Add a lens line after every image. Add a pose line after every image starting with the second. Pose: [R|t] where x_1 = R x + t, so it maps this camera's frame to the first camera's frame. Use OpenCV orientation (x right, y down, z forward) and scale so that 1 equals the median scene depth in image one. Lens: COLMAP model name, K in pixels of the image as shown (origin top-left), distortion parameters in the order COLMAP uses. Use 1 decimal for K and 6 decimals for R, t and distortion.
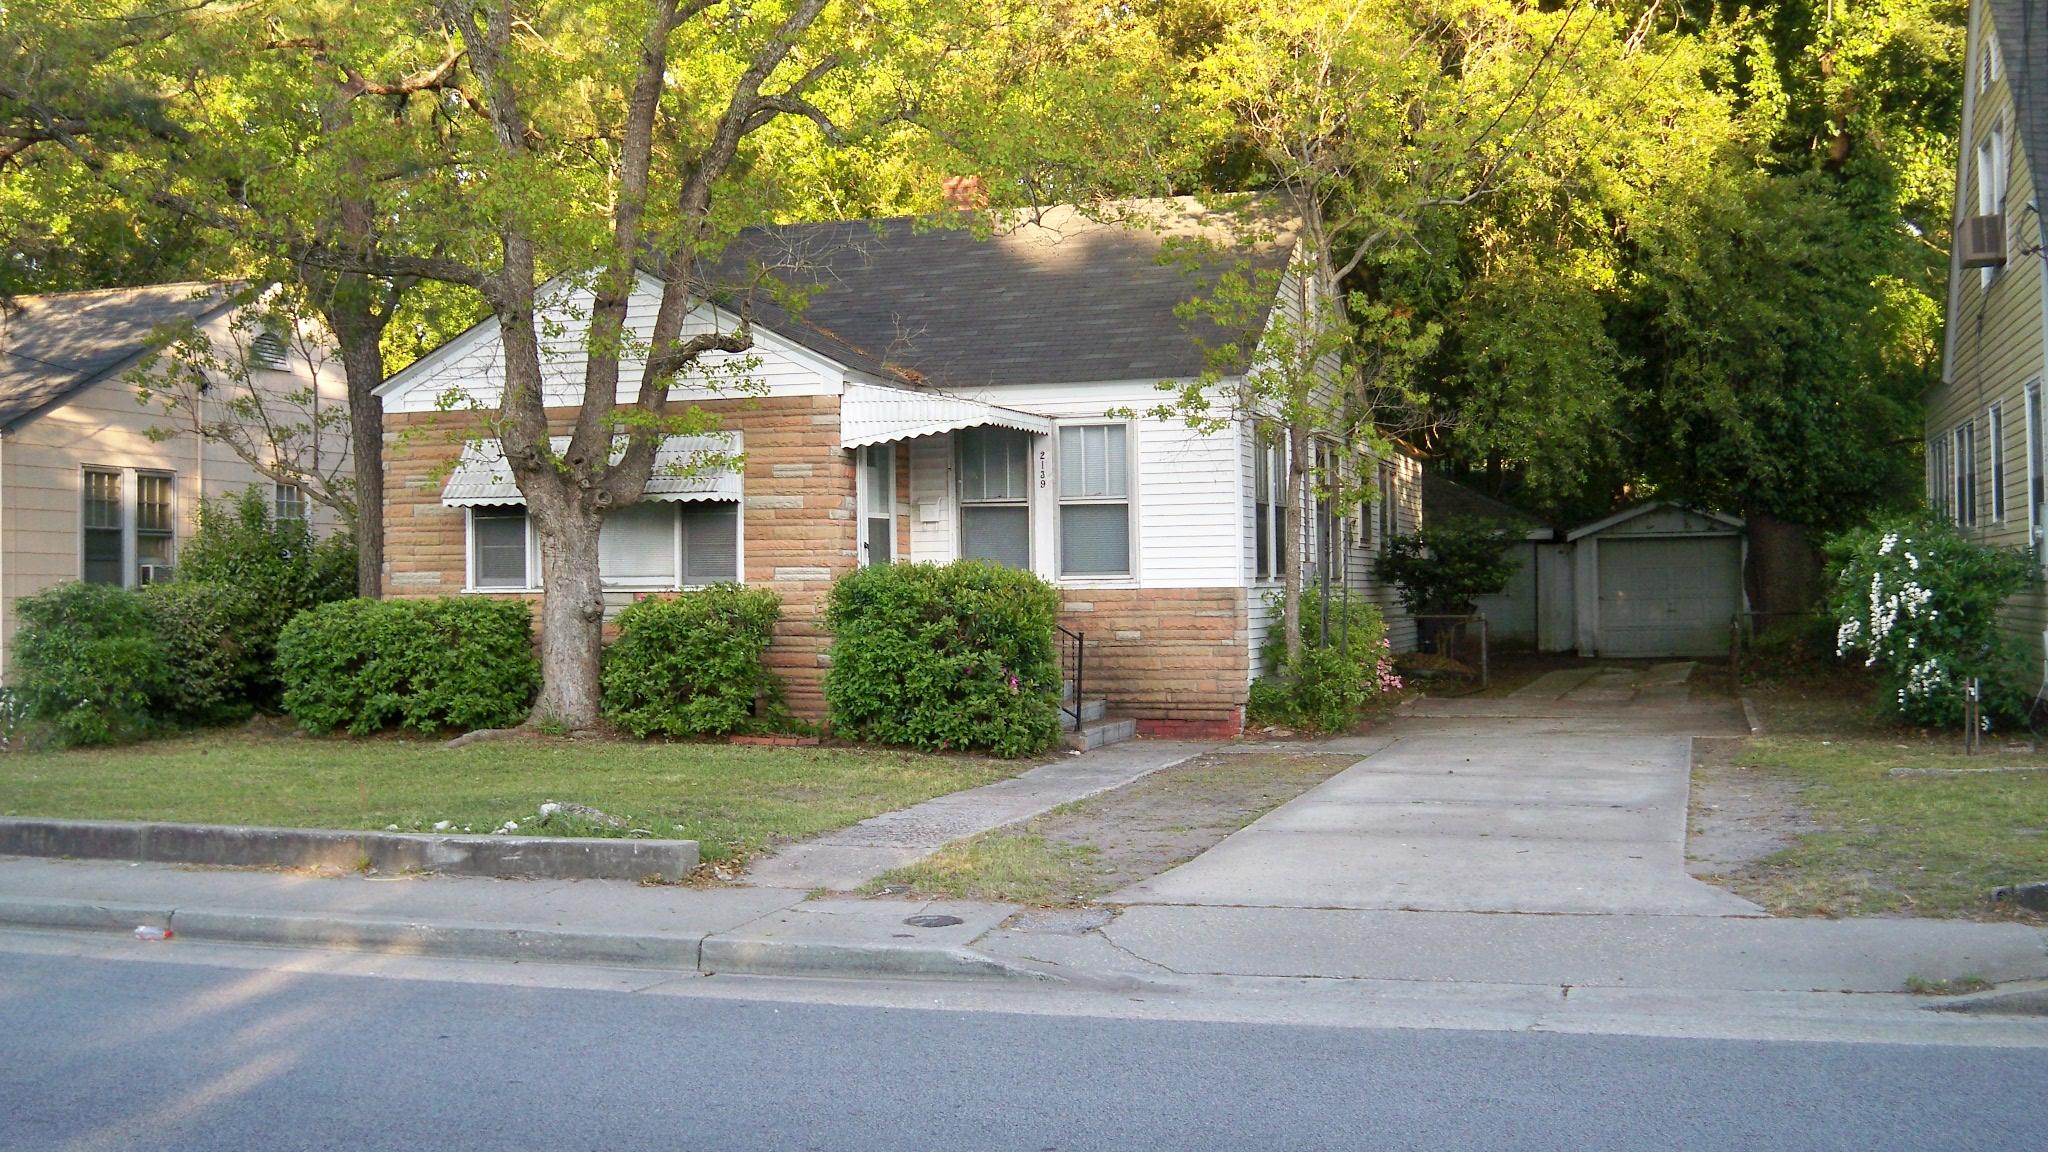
lens RADIAL K [[2148.5, 0, 1021.9], [0, 2148.5, 578.4], [0, 0, 1]] dist [-0.114286, 0.000000]
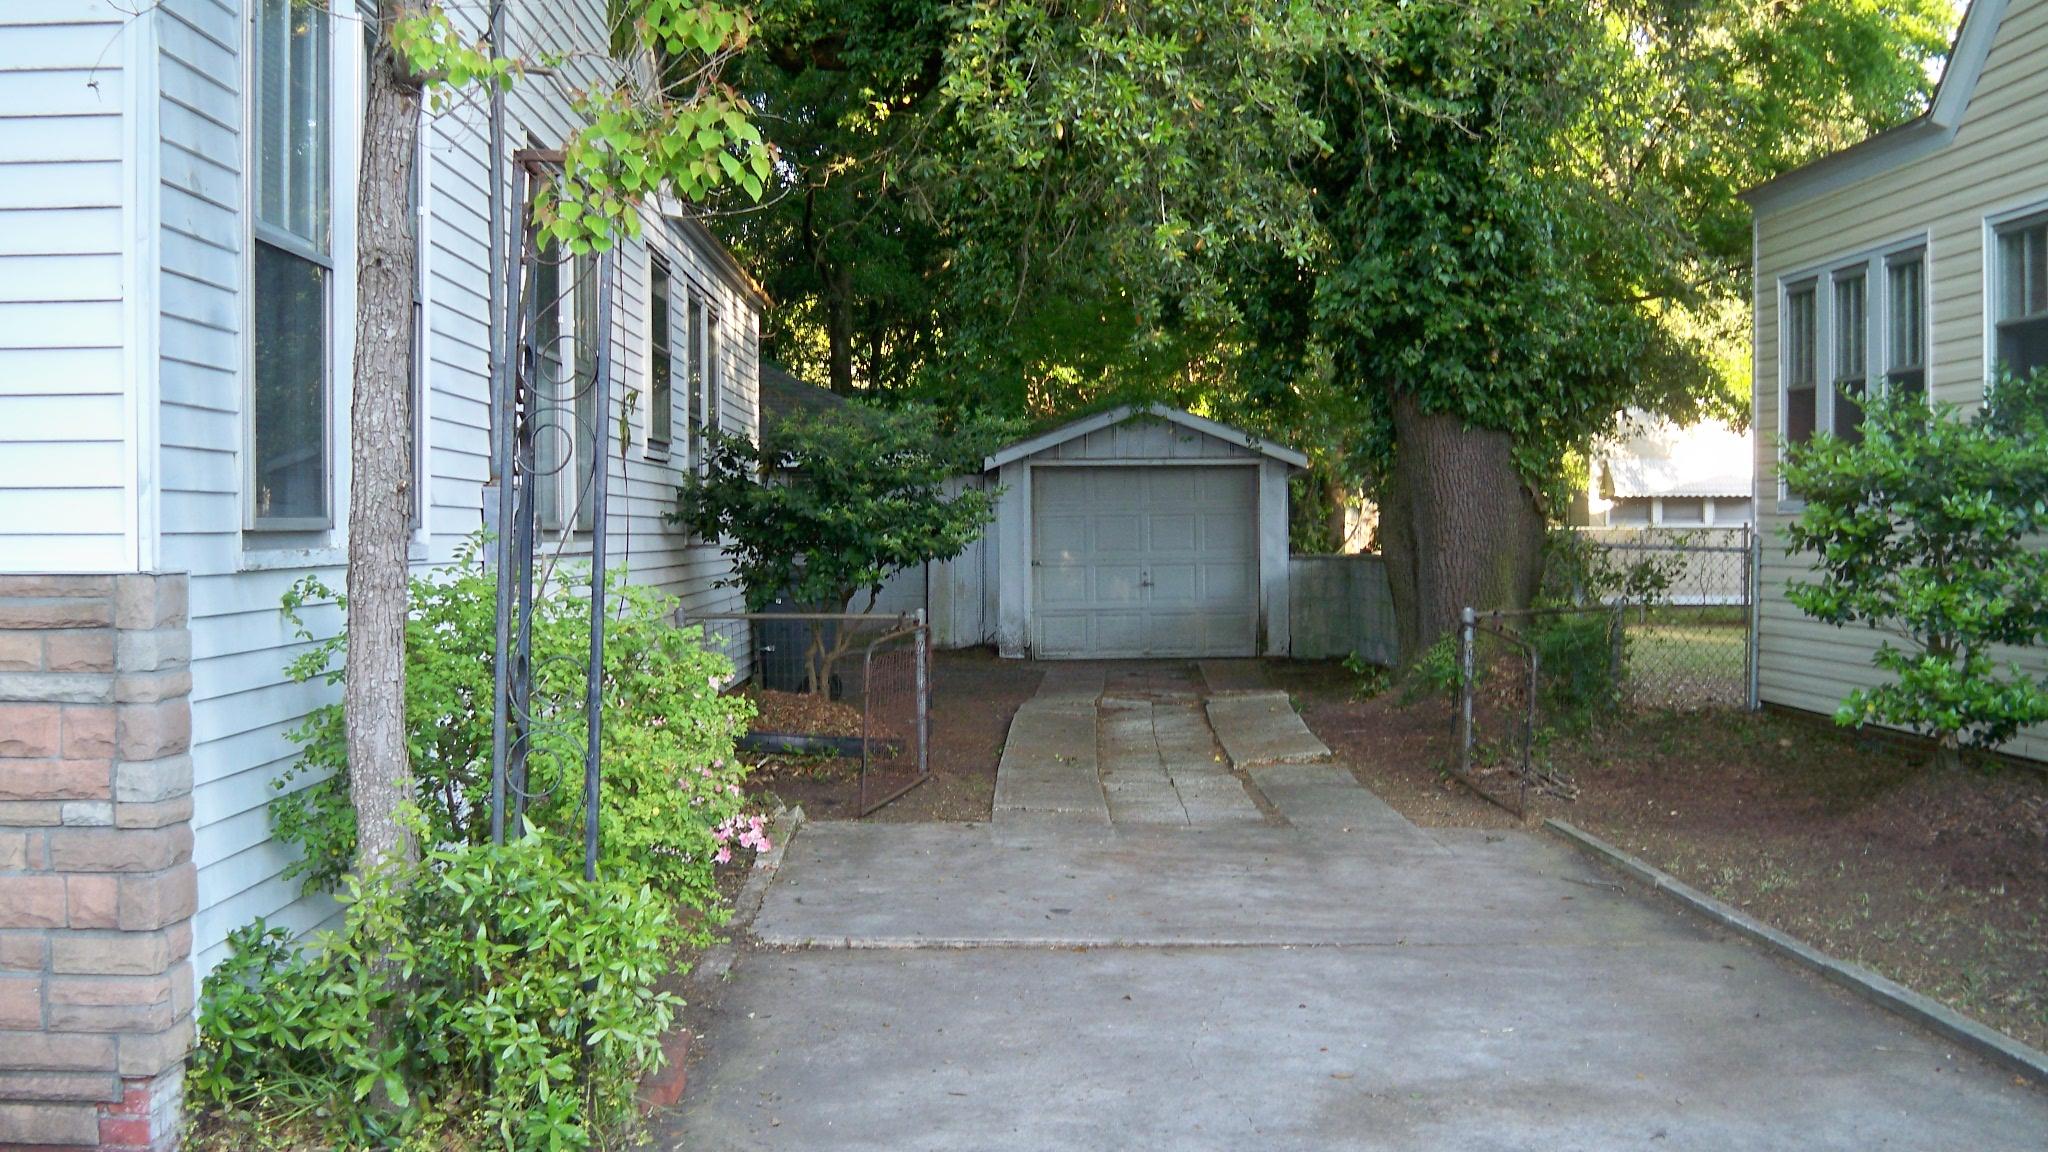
lens RADIAL K [[2148.5, 0, 1023.1], [0, 2148.5, 579.6], [0, 0, 1]] dist [-0.114286, 0.000000]
pose [[0.944422, 0.002877, 0.328724, 0.085643], [-0.011605, 0.999630, 0.024593, -0.001429], [-0.328532, -0.027041, 0.944106, 0.553705]]
